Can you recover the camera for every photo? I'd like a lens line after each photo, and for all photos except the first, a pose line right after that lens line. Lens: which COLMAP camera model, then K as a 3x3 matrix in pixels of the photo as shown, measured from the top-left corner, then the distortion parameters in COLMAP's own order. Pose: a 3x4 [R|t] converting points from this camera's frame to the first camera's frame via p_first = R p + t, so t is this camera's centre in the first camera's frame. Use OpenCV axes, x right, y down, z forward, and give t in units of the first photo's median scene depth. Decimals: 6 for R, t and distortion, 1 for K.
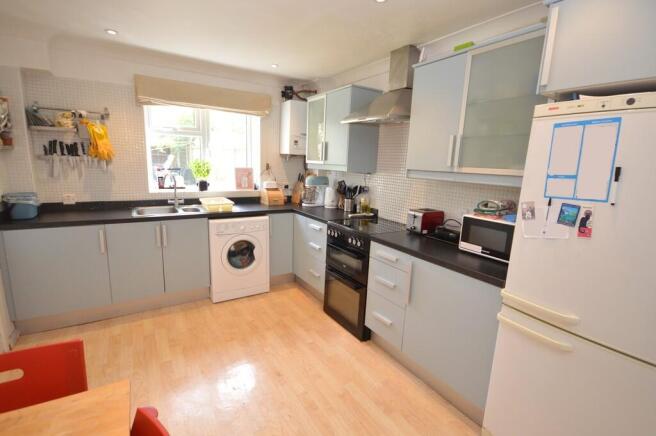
lens RADIAL K [[306.7, 0, 328.3], [0, 306.7, 216.8], [0, 0, 1]] dist [-0.006130, -0.001506]
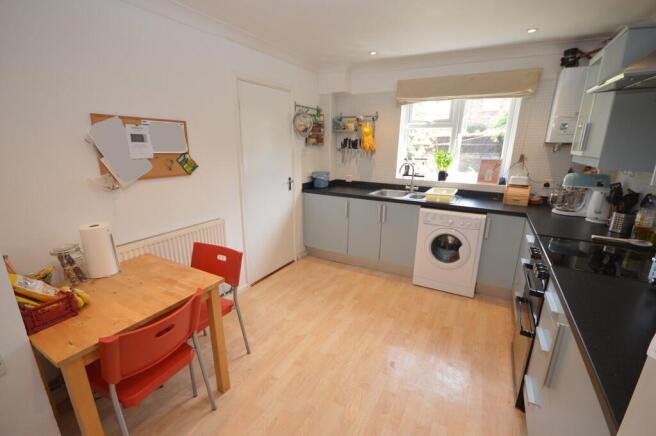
lens RADIAL K [[294.3, 0, 328.1], [0, 294.3, 216.9], [0, 0, 1]] dist [-0.004221, -0.000305]
pose [[0.469127, 0.186429, -0.863229, 0.340725], [-0.150124, 0.980073, 0.130077, -0.041877], [0.870277, 0.068569, 0.487766, 0.214449]]
